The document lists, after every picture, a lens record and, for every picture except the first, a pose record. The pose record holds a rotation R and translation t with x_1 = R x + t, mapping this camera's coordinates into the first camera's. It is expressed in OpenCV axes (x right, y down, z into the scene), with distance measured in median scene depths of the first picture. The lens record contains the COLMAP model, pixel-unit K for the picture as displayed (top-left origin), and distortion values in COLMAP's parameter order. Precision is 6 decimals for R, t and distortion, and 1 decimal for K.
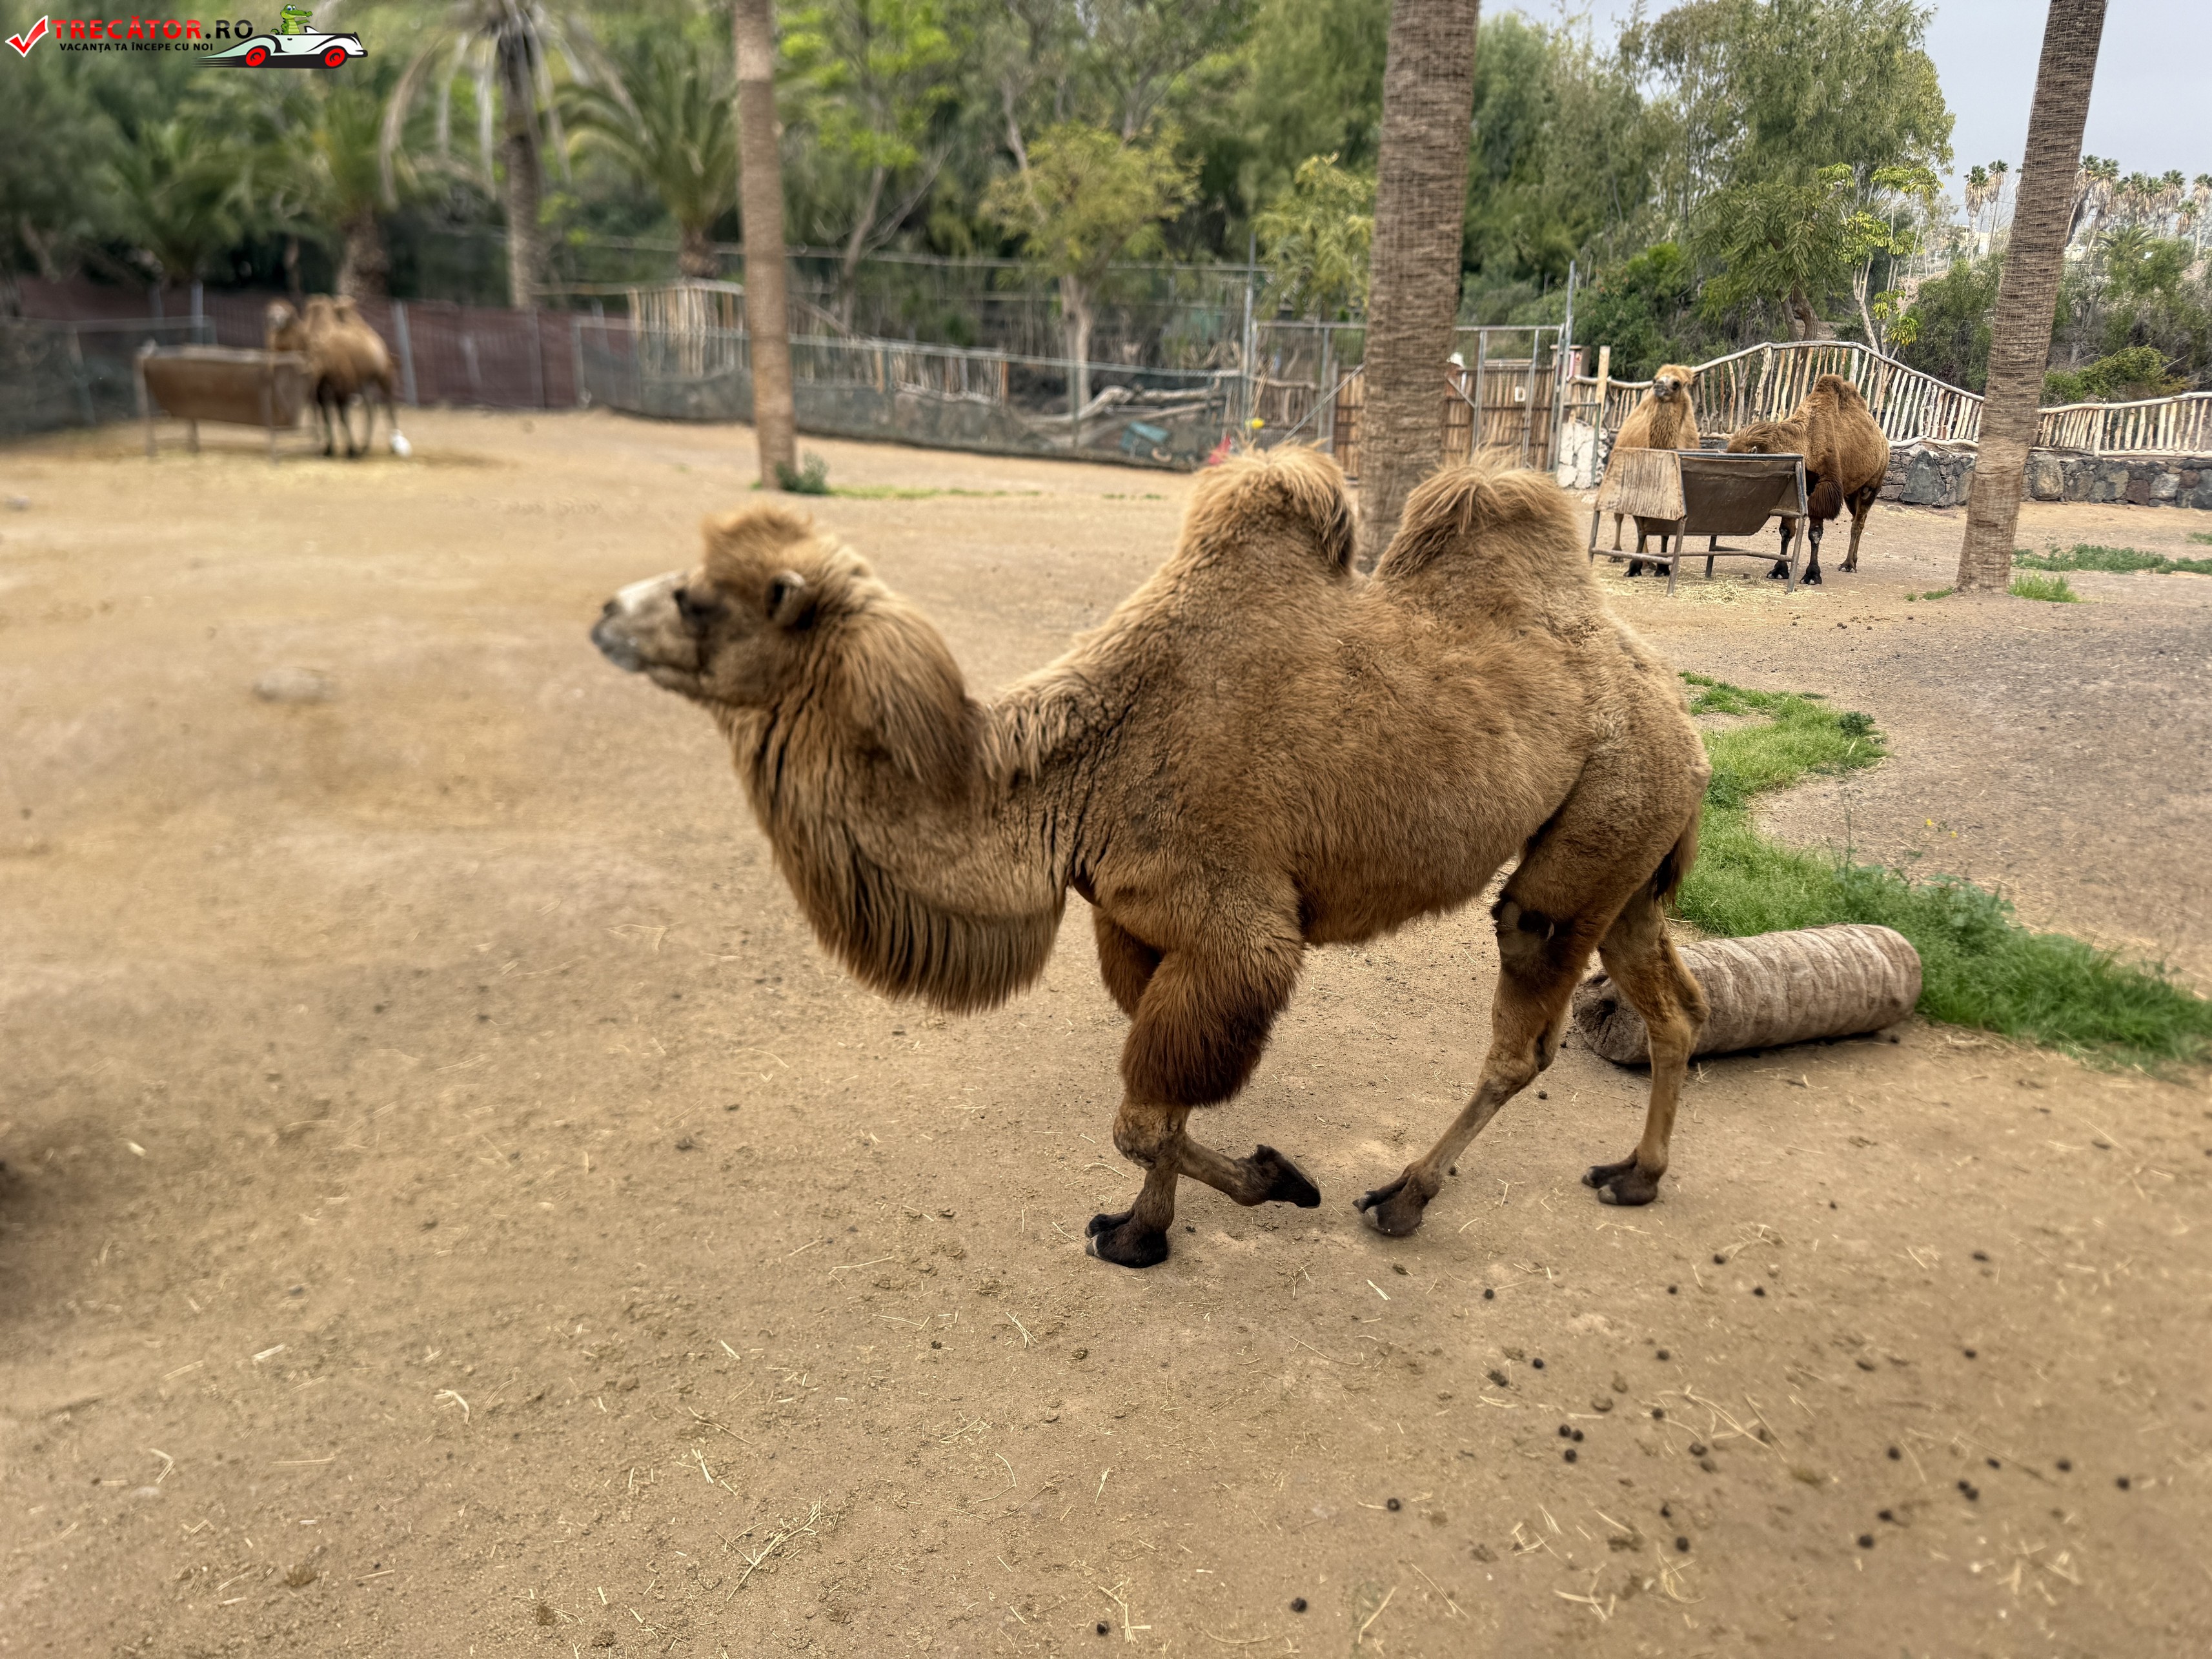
lens RADIAL K [[1572.5, 0, 1126.8], [0, 1572.5, 836.1], [0, 0, 1]] dist [0.037976, -0.053780]
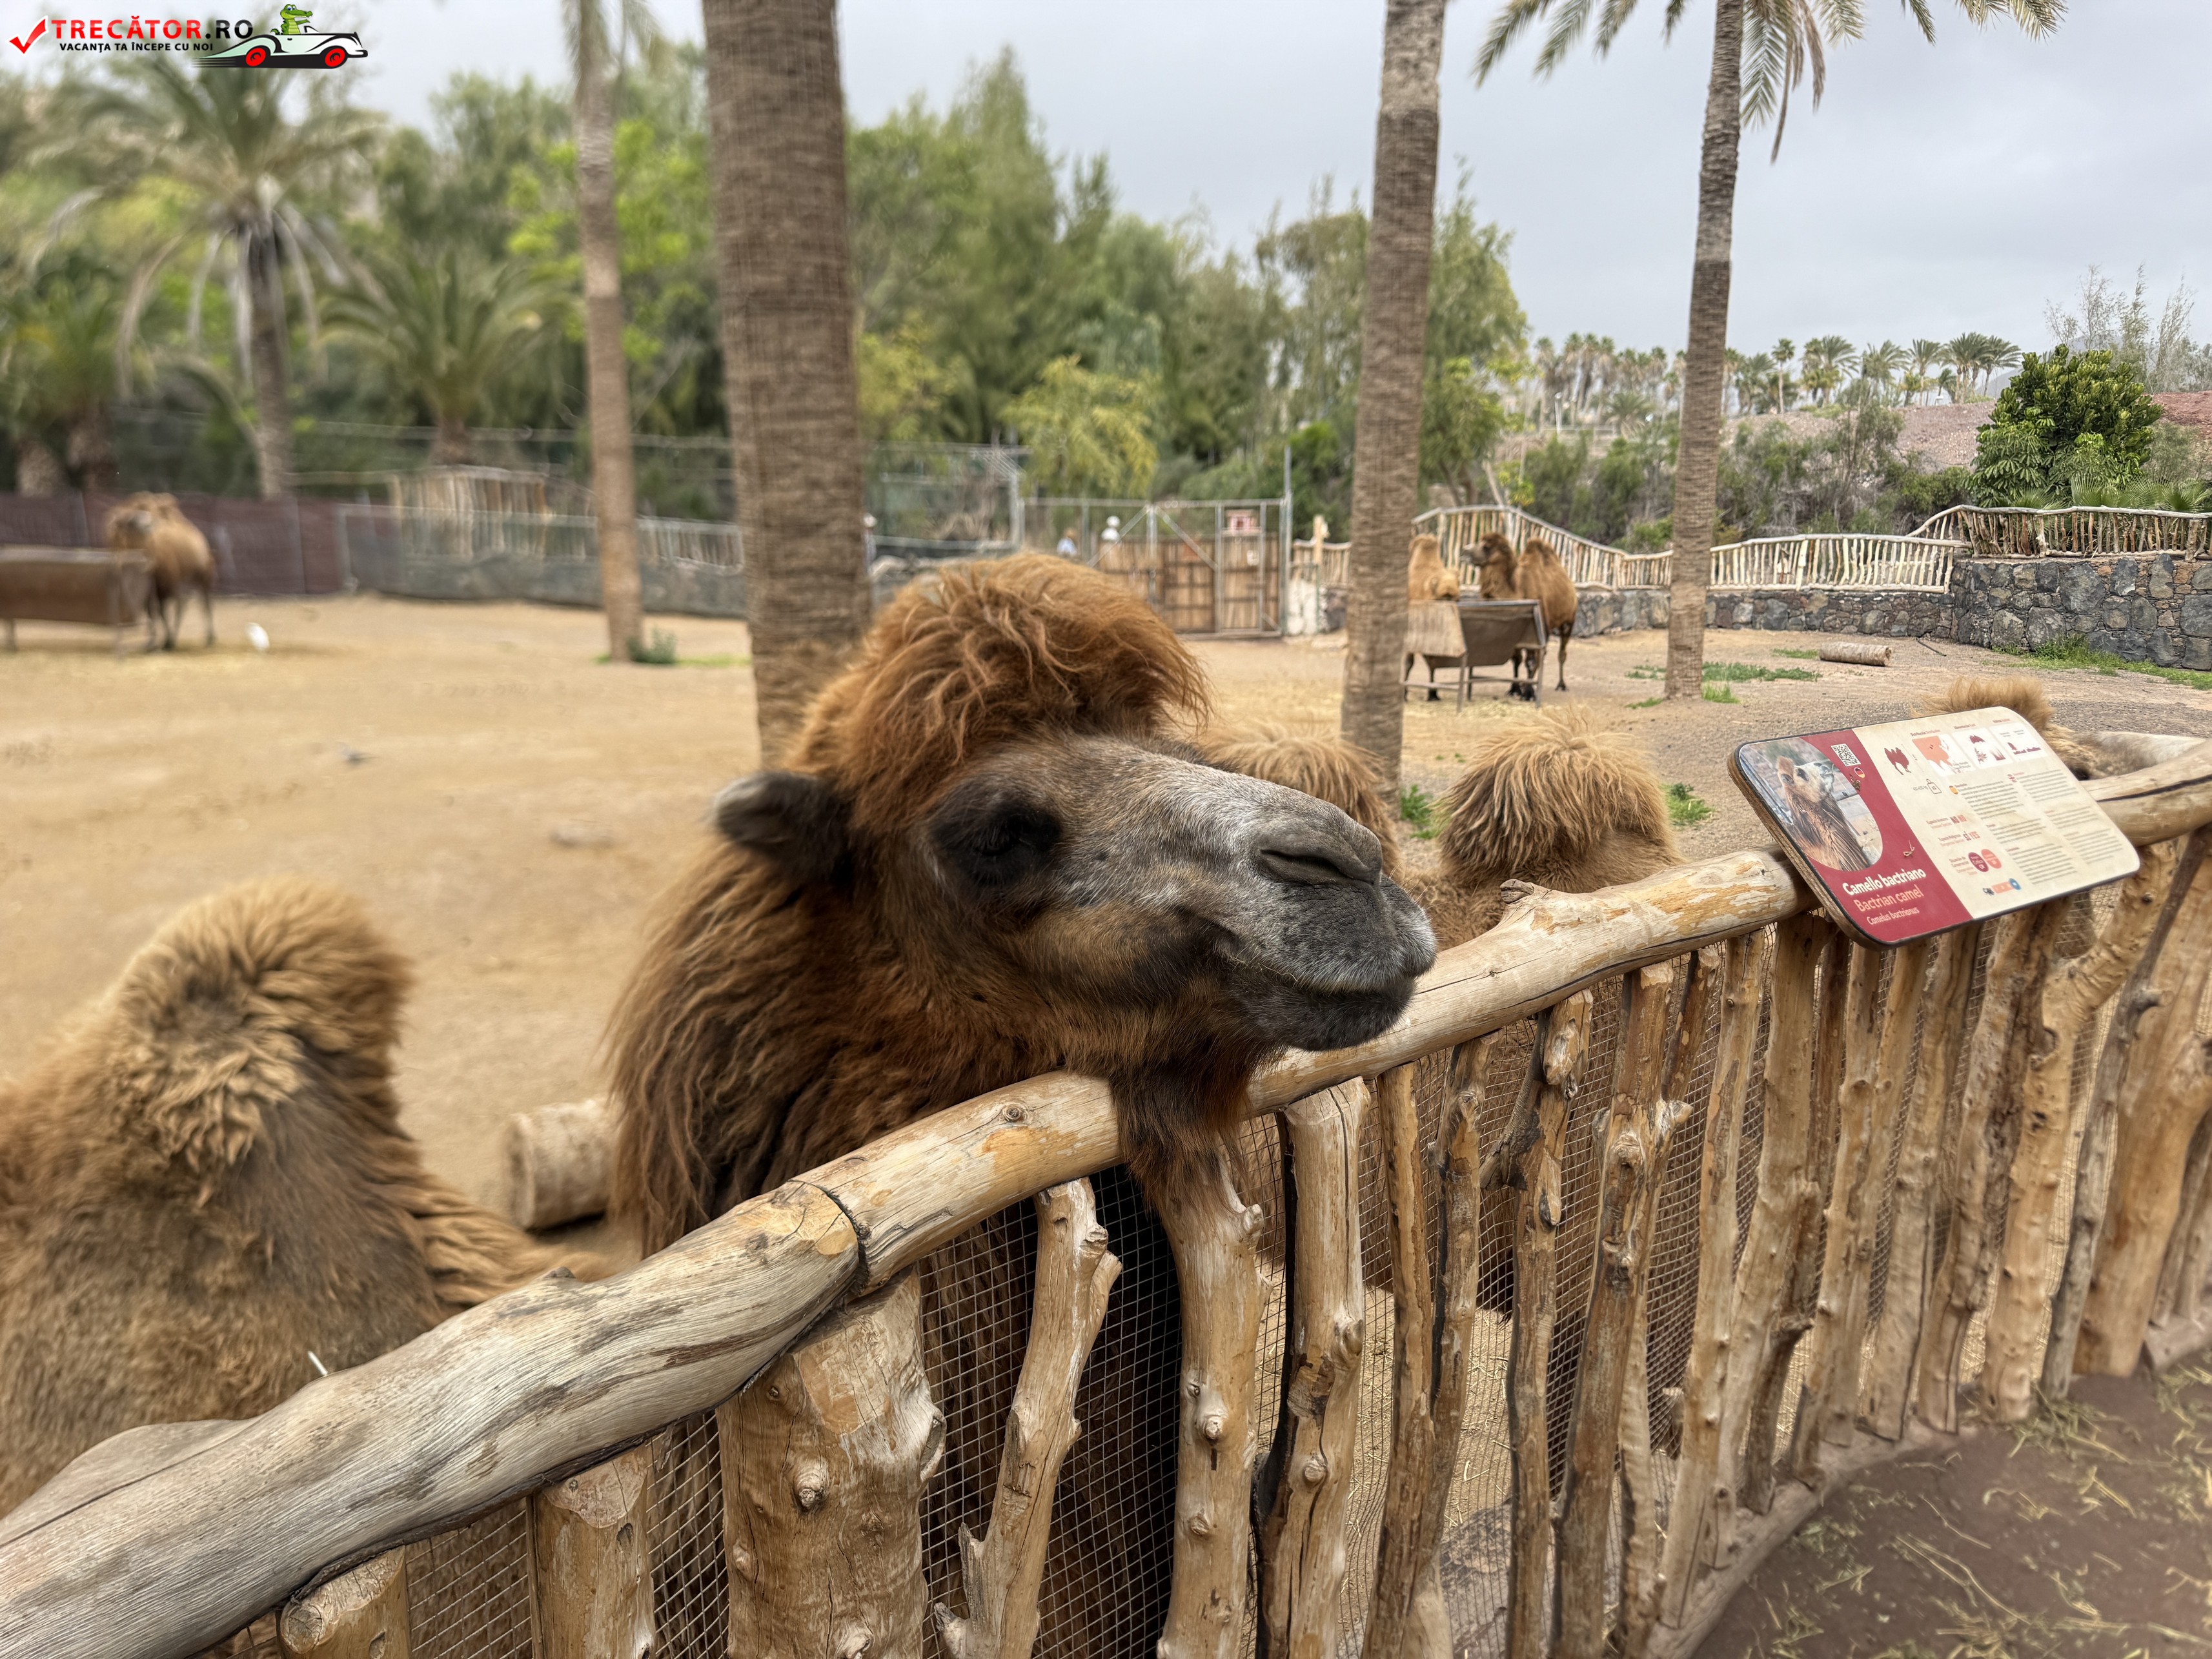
lens RADIAL K [[1572.5, 0, 1128.2], [0, 1572.5, 845.6], [0, 0, 1]] dist [0.037976, -0.053780]
pose [[0.969470, -0.070579, 0.234832, -0.126732], [0.091110, 0.992801, -0.077747, 0.014664], [-0.227654, 0.096769, 0.968922, -0.086208]]
